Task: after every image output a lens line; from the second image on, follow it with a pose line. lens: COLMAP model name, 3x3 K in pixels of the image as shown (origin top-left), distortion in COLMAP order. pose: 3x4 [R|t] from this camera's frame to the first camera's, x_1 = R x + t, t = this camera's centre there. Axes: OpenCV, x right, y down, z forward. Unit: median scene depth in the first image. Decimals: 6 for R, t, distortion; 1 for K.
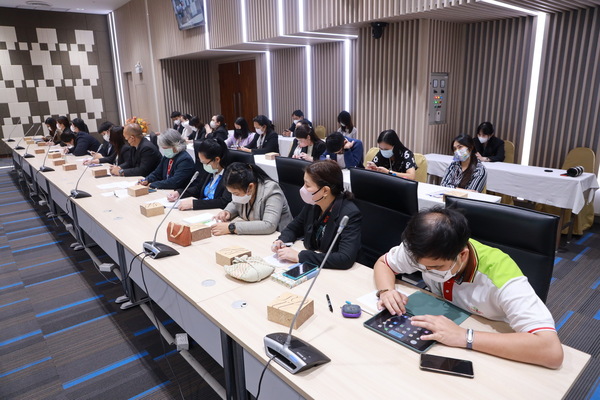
lens RADIAL K [[404.6, 0, 302.8], [0, 404.6, 199.0], [0, 0, 1]] dist [-0.010444, -0.002148]
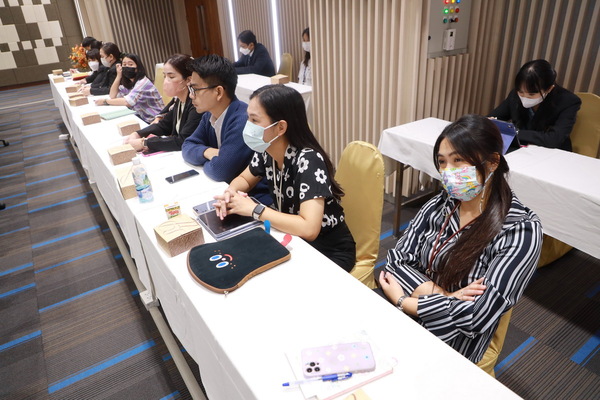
lens RADIAL K [[404.6, 0, 297.0], [0, 404.6, 198.9], [0, 0, 1]] dist [-0.010444, -0.002148]
pose [[0.991636, 0.022928, -0.127014, 0.219132], [0.001744, 0.981625, 0.190812, -0.108096], [0.129055, -0.189437, 0.973375, 0.450670]]
